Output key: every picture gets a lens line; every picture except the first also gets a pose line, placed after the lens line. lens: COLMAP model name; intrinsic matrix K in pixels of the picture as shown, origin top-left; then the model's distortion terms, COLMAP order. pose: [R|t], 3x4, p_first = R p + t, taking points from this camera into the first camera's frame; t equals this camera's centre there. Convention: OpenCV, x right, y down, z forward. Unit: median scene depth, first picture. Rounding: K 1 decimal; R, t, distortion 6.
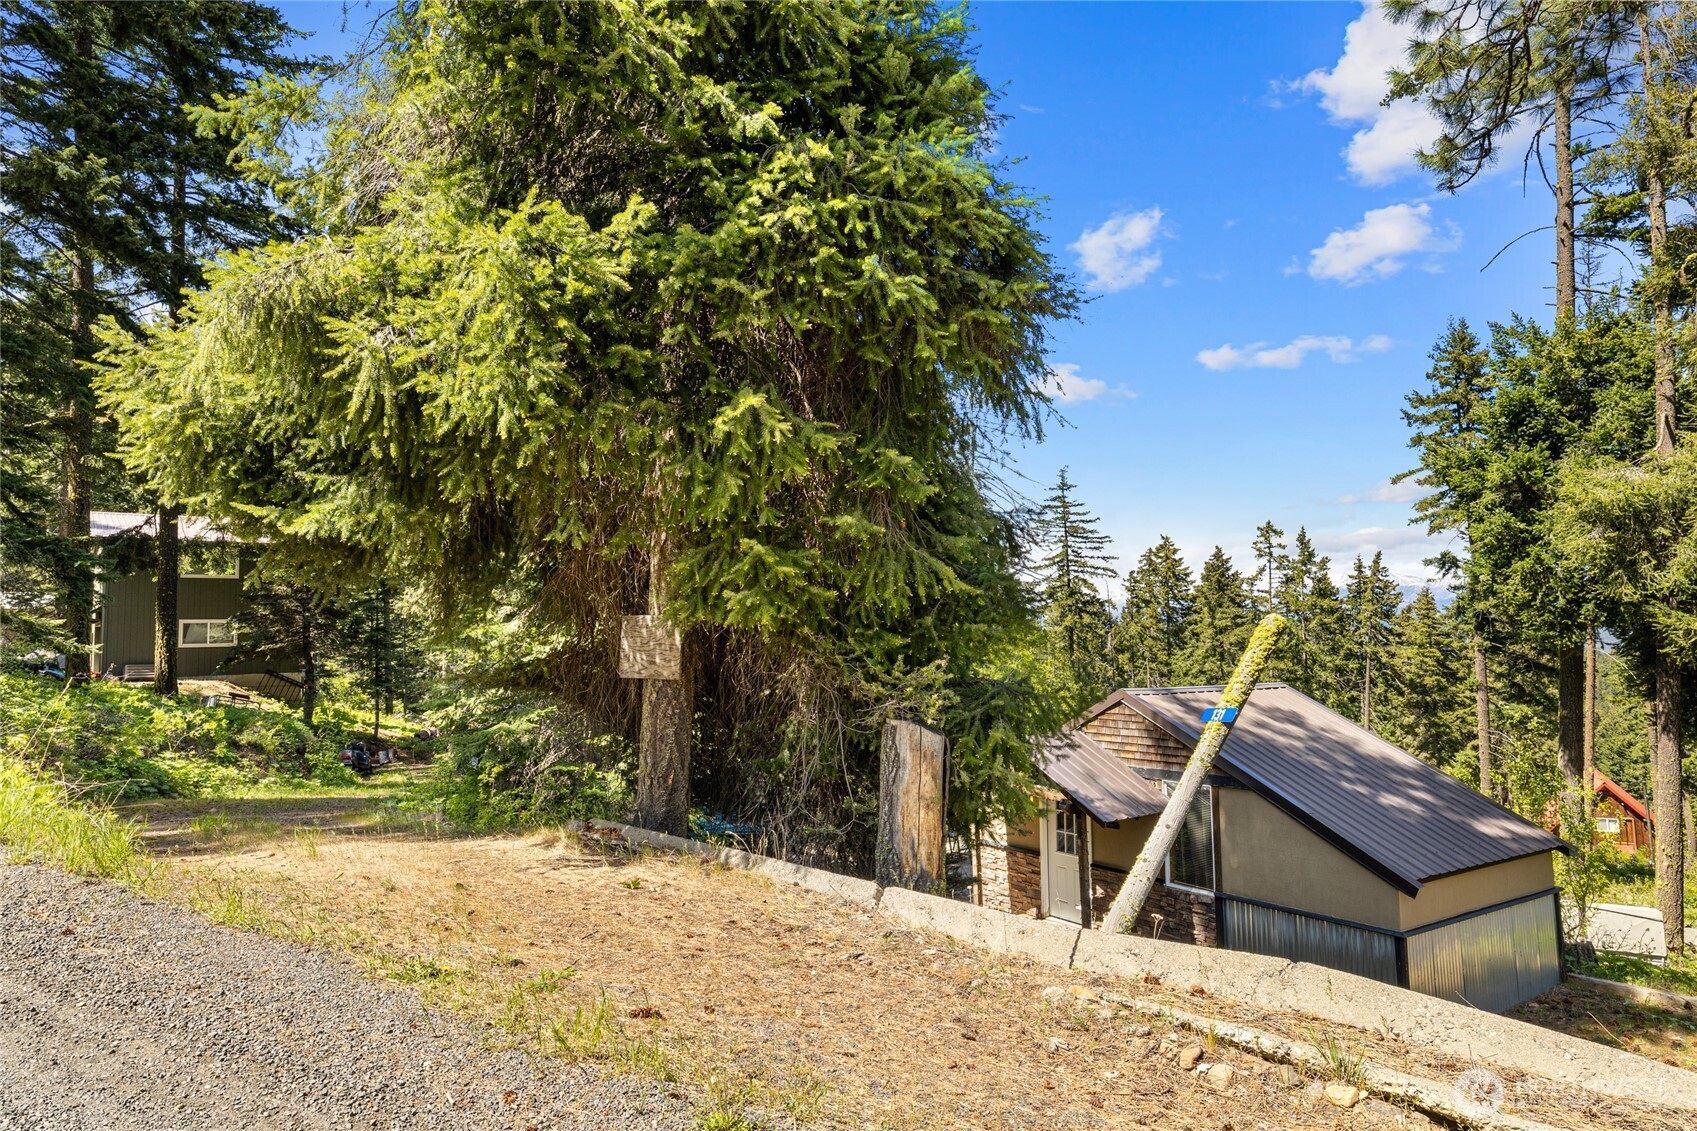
lens RADIAL K [[1020.5, 0, 855.8], [0, 1020.5, 575.3], [0, 0, 1]] dist [-0.001252, -0.000298]
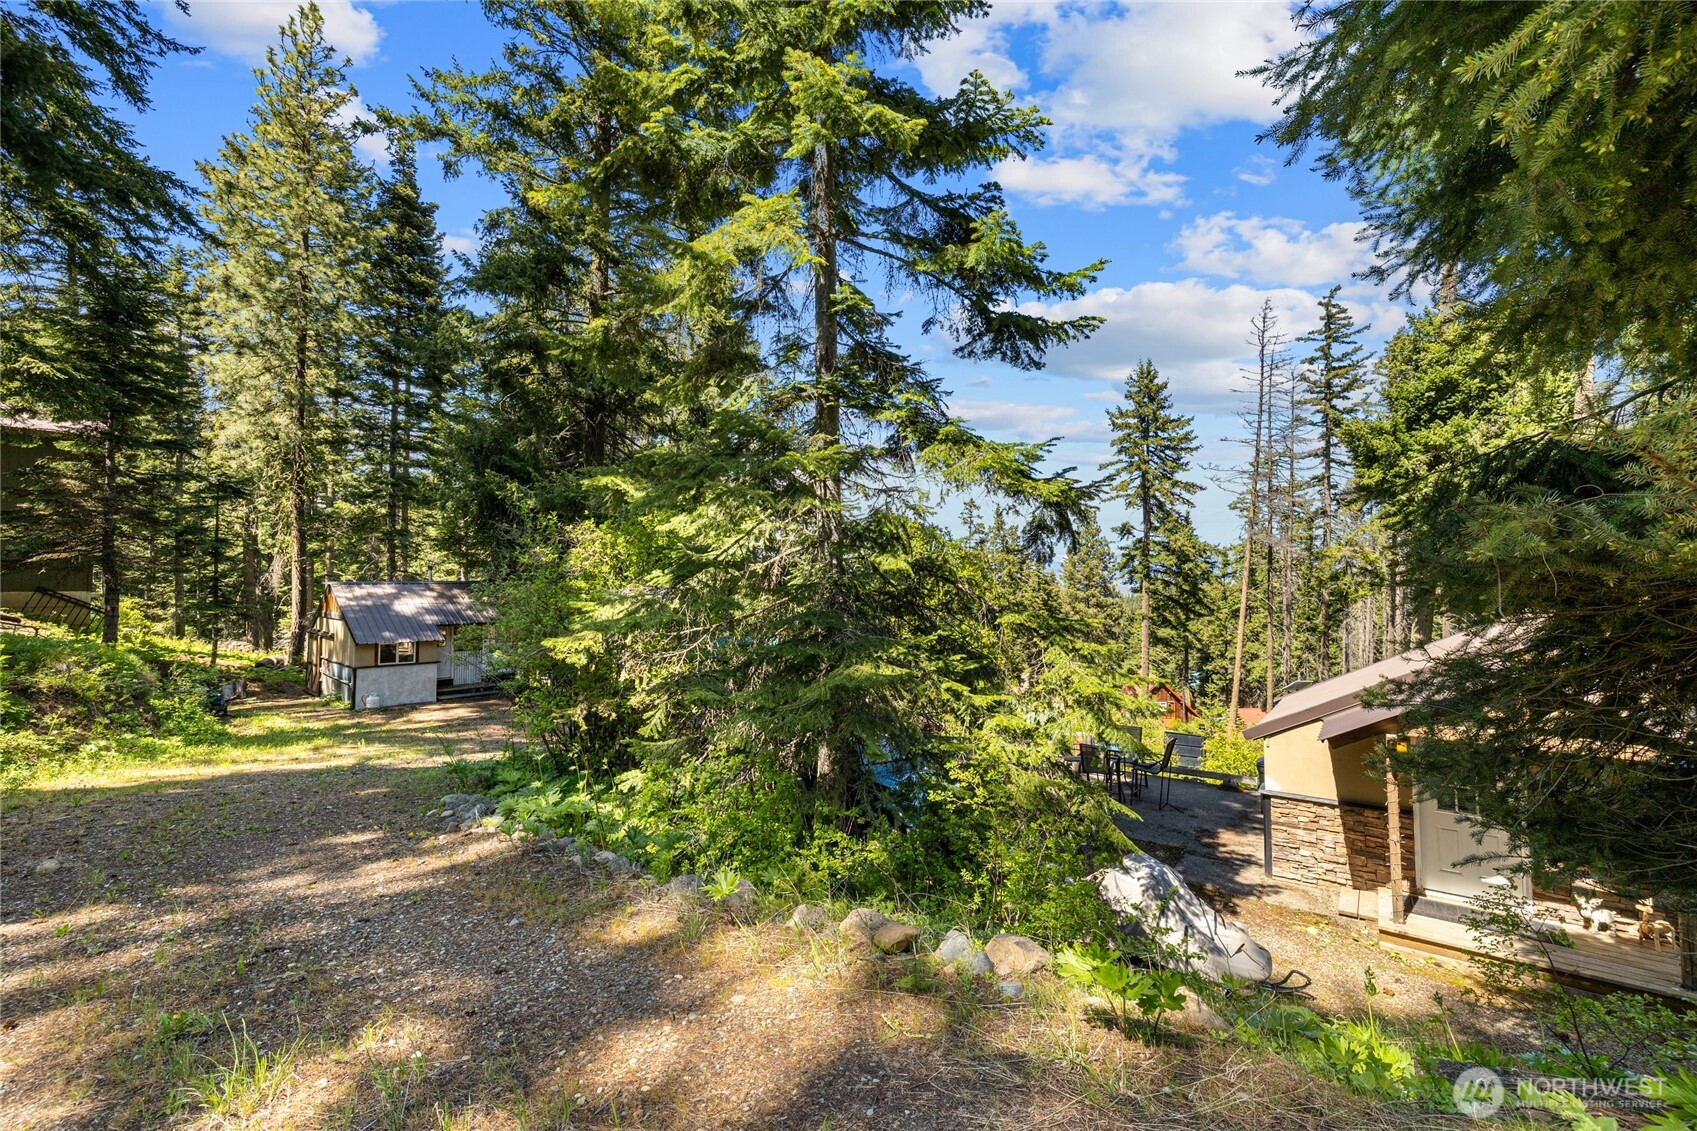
lens RADIAL K [[720.6, 0, 849.2], [0, 720.6, 563.0], [0, 0, 1]] dist [0.006164, 0.000811]
pose [[0.939438, 0.030583, 0.341351, -0.270779], [-0.042163, 0.998758, 0.026557, 0.048661], [-0.340115, -0.039341, 0.939561, 0.383015]]
